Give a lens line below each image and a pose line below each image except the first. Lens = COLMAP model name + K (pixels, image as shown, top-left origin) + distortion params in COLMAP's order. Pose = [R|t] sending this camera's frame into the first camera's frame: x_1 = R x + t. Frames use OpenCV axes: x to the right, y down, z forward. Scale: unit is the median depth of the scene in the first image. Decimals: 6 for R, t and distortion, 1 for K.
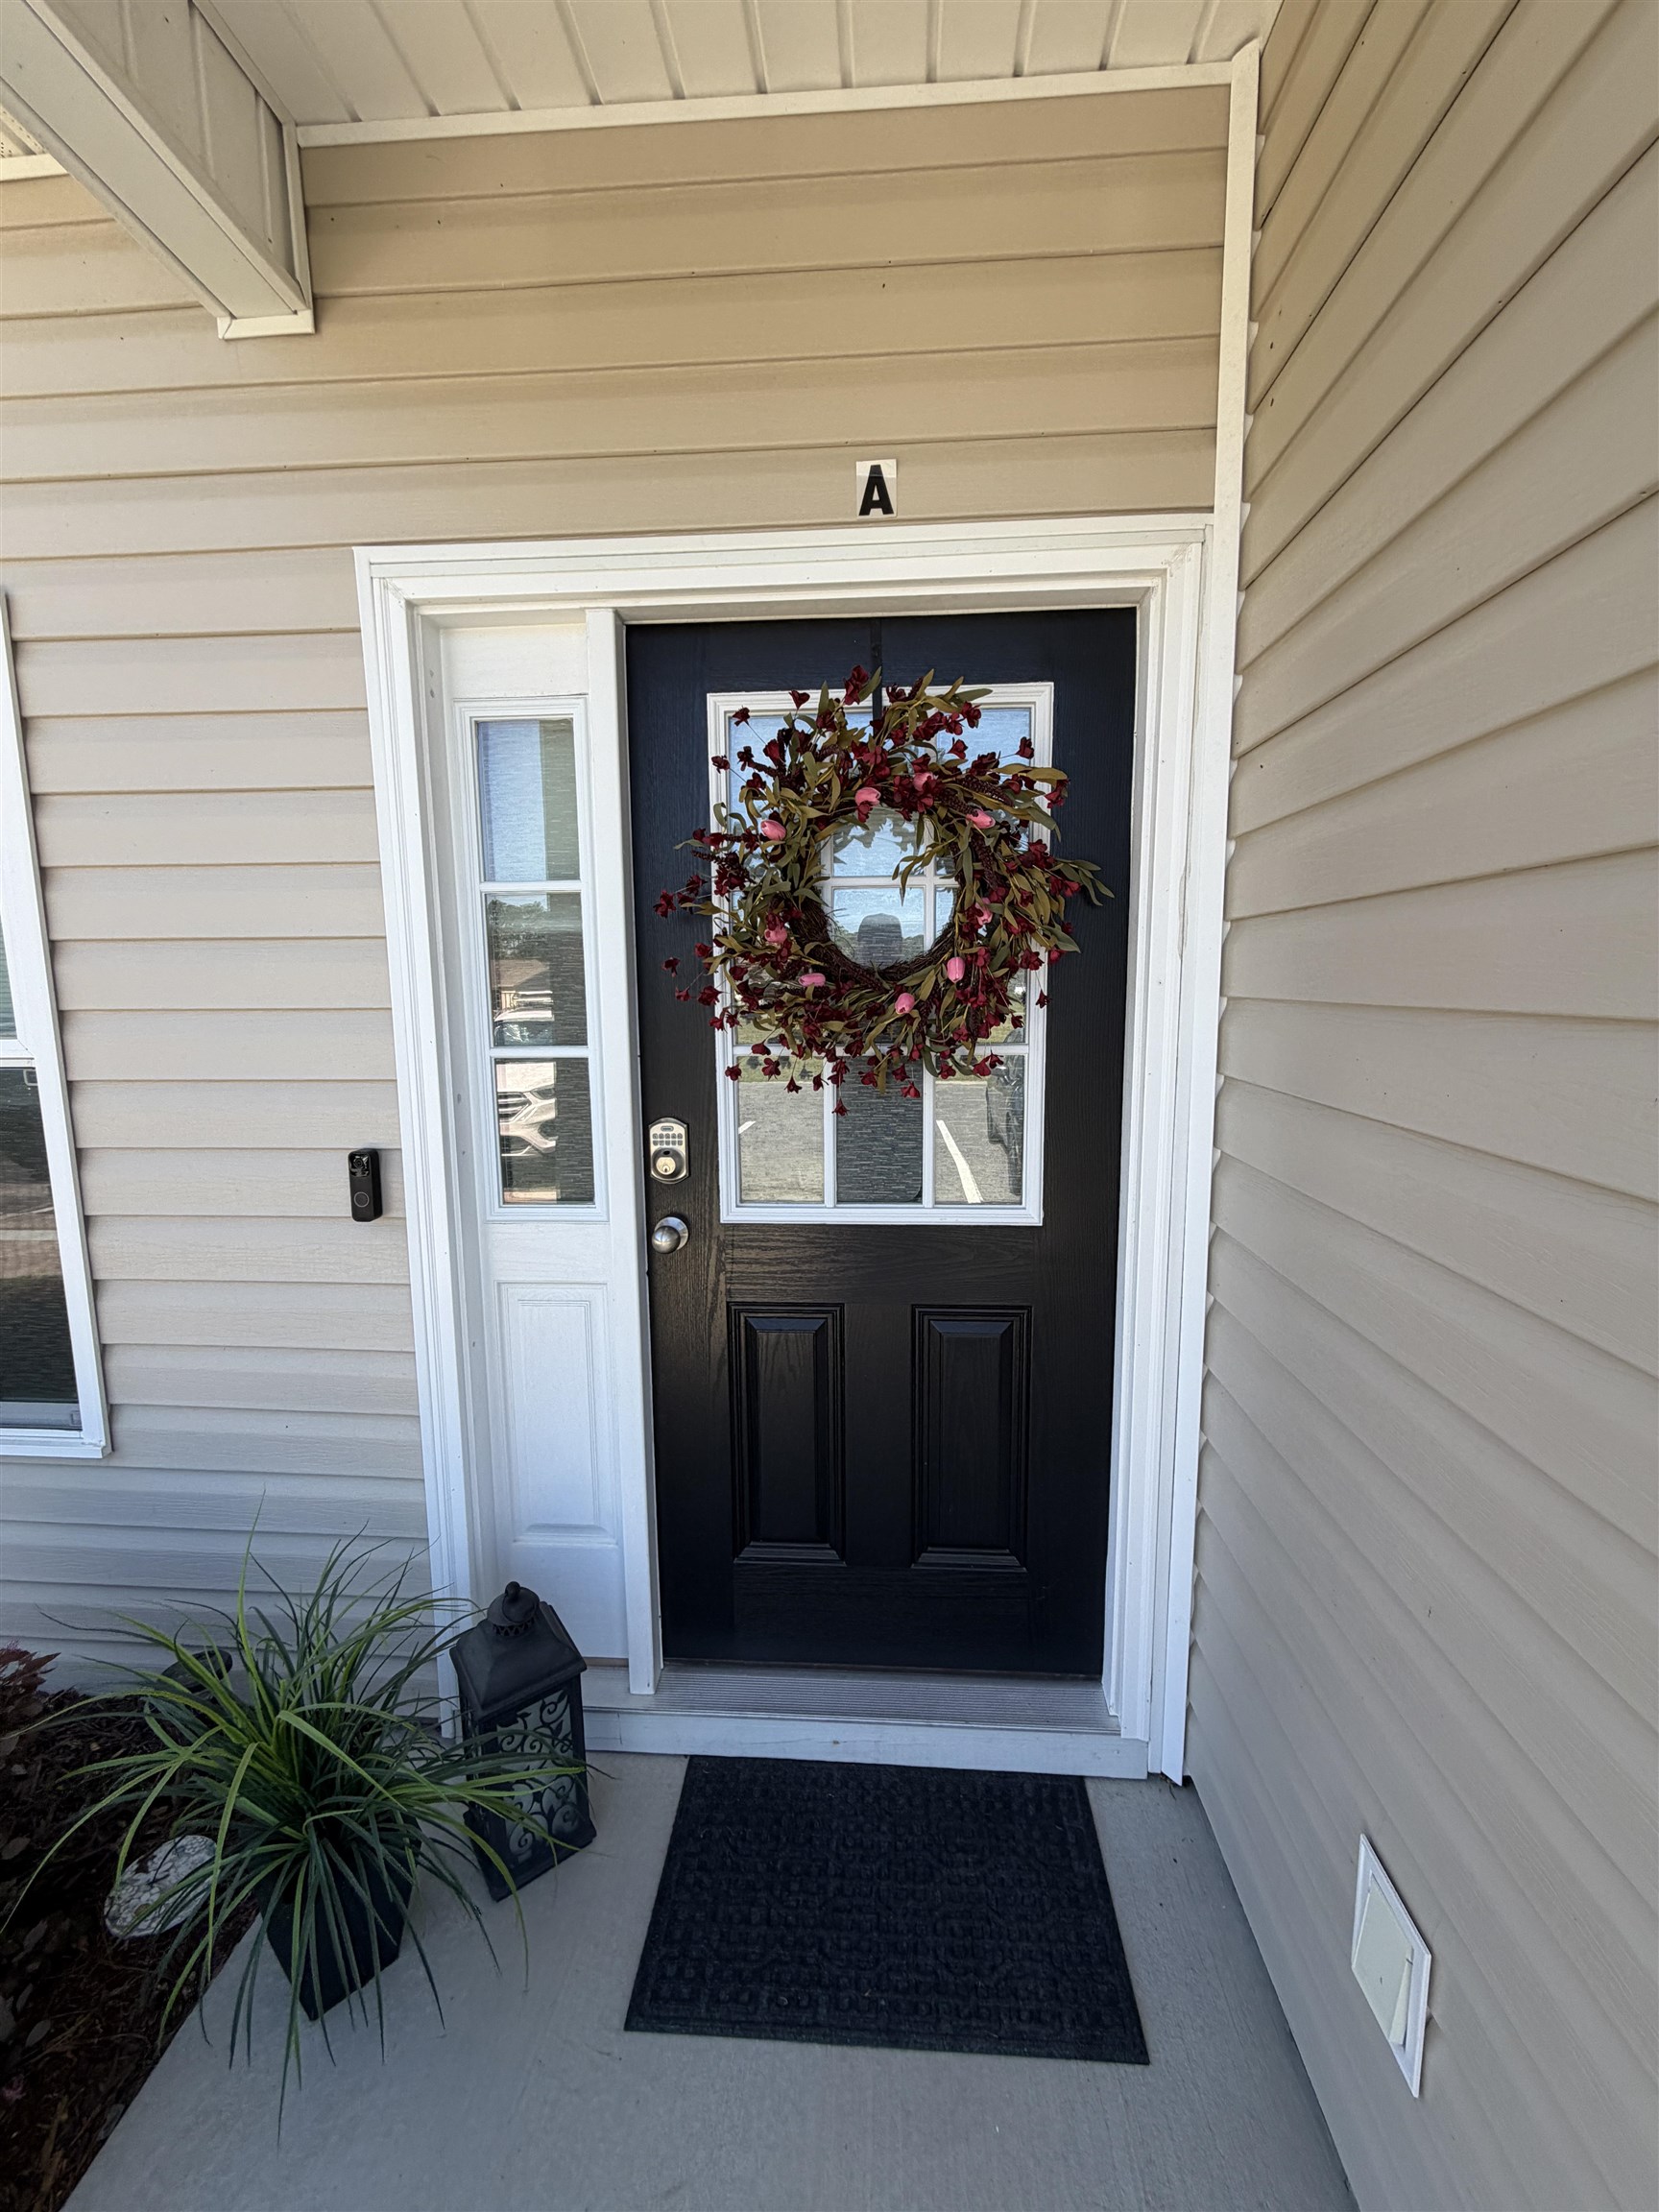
lens RADIAL K [[899.7, 0, 829.5], [0, 899.7, 1106.0], [0, 0, 1]] dist [-0.000028, -0.000095]
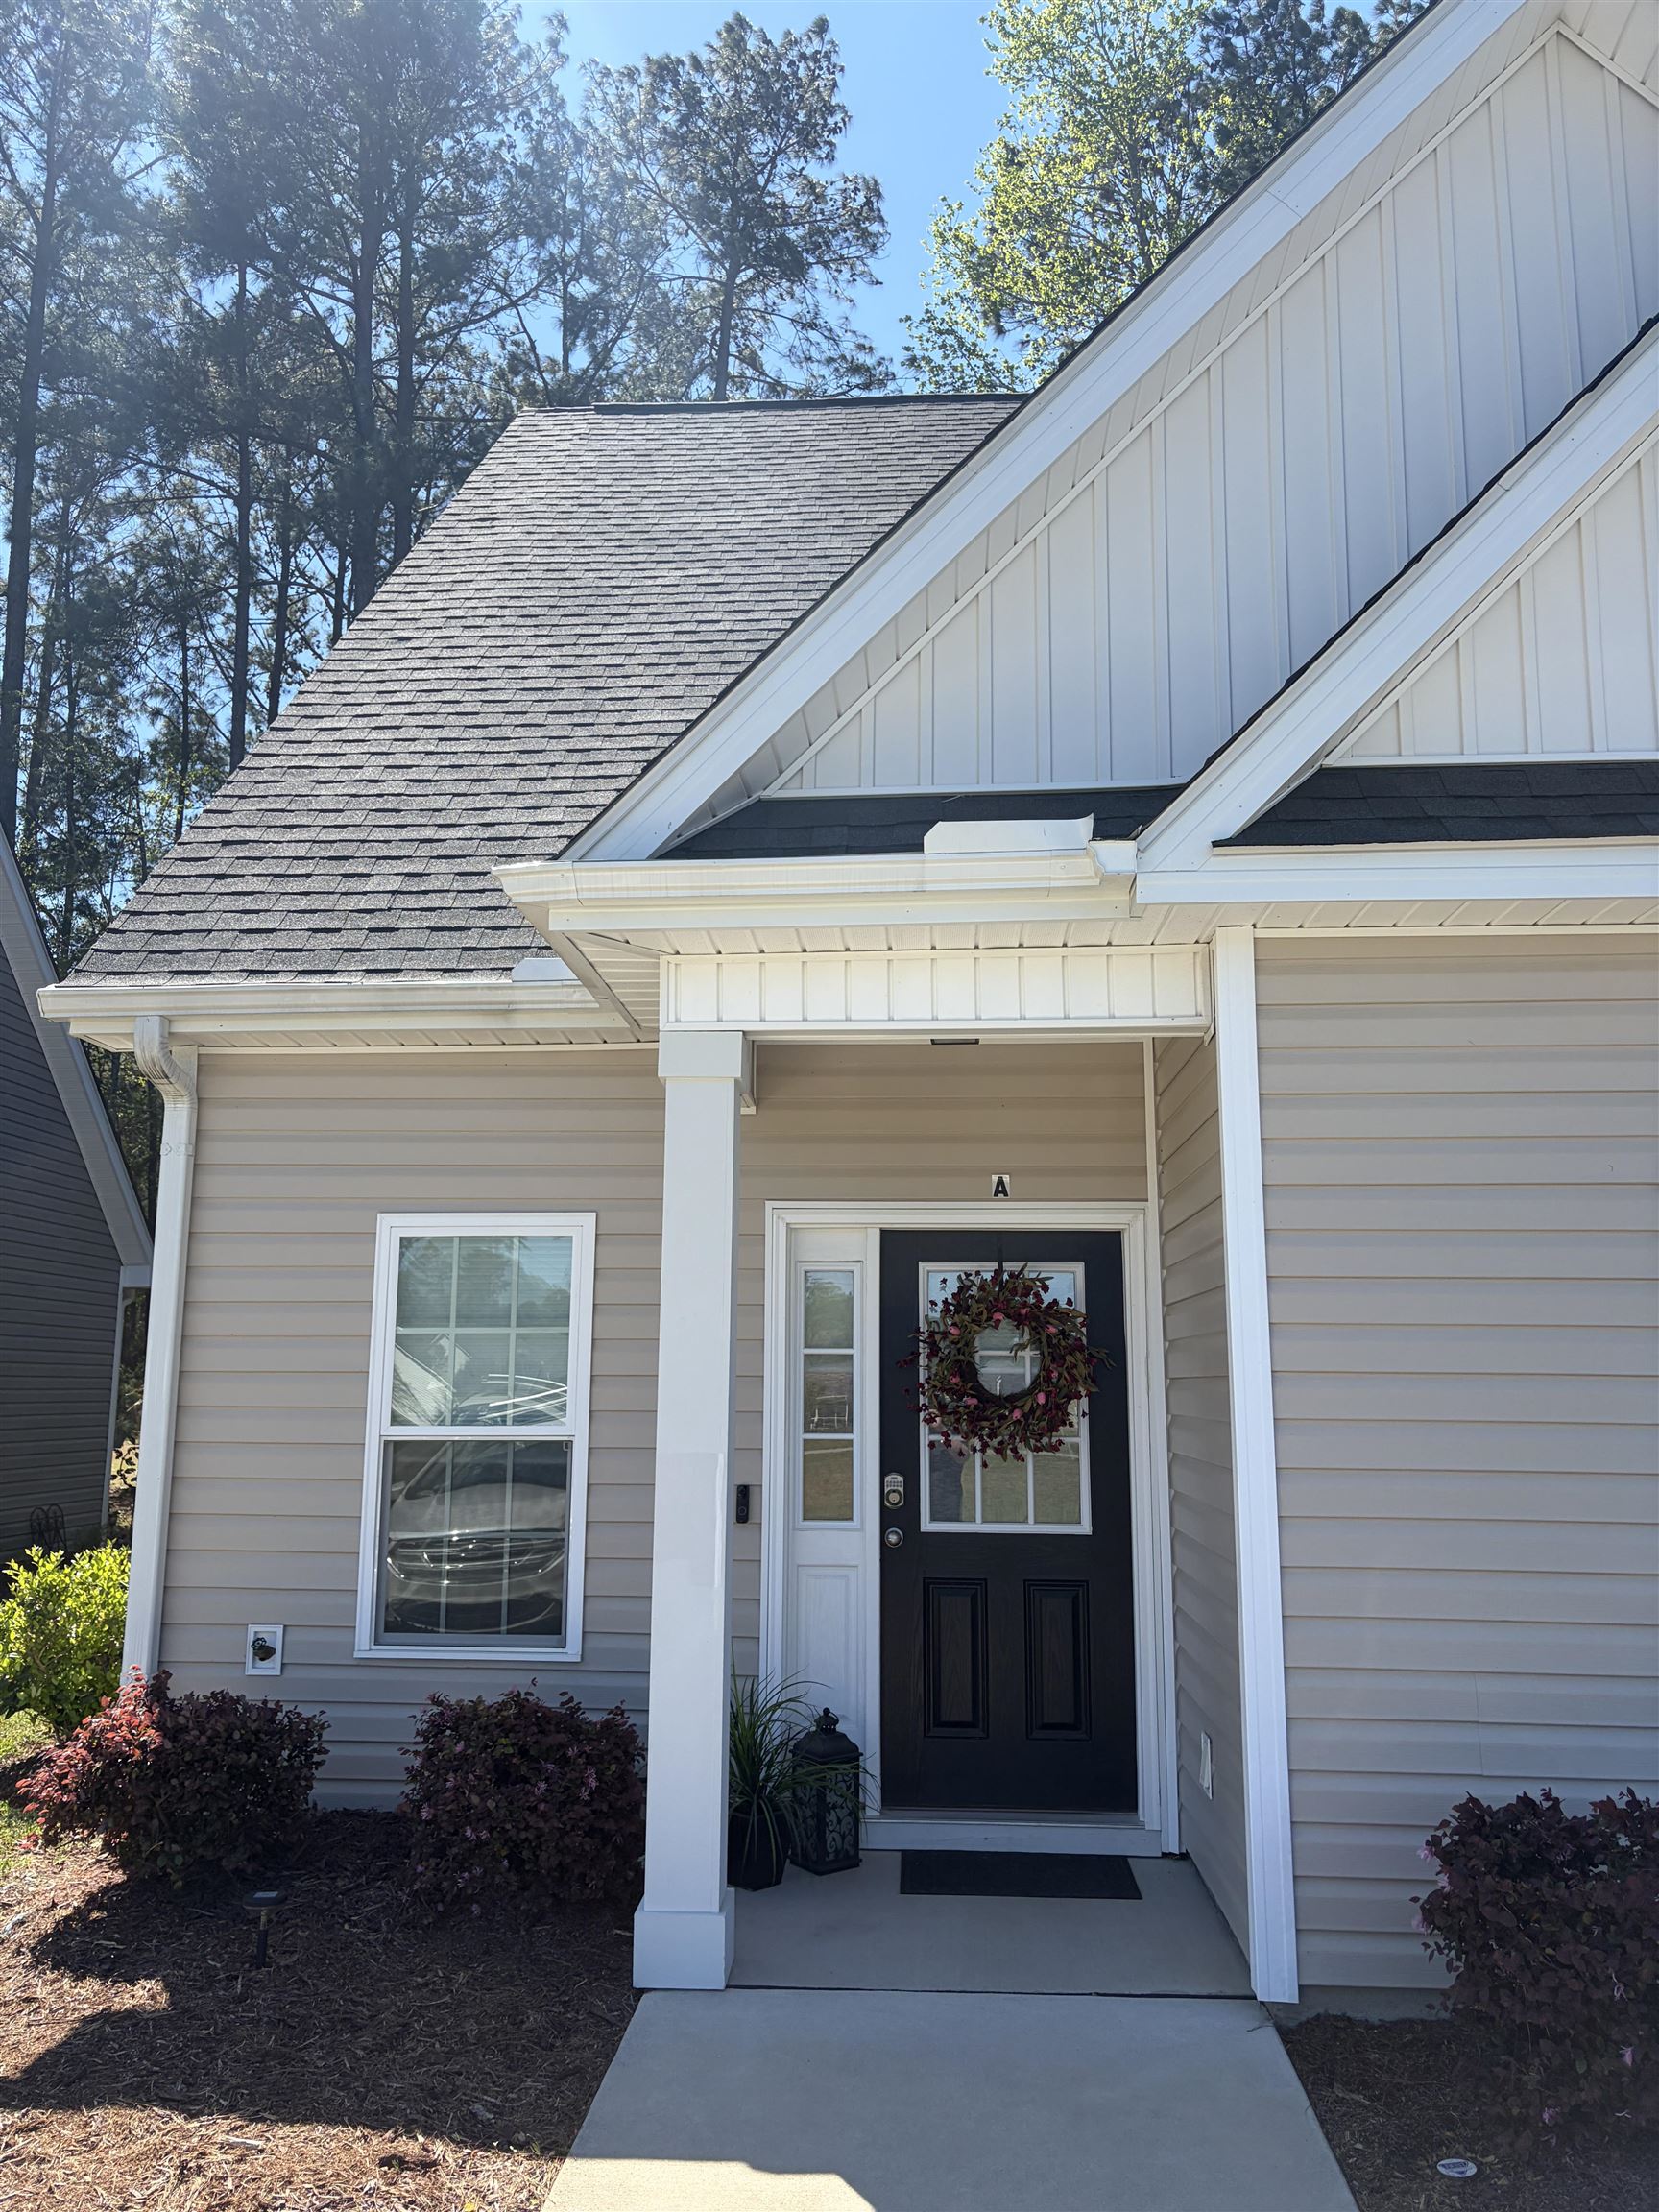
lens RADIAL K [[1655.4, 0, 829.5], [0, 1655.4, 1106.0], [0, 0, 1]] dist [0.108382, -0.157671]
pose [[0.999766, 0.020258, 0.007619, -0.385863], [-0.016759, 0.947368, -0.319709, 0.438232], [-0.013695, 0.319506, 0.947485, -2.801863]]
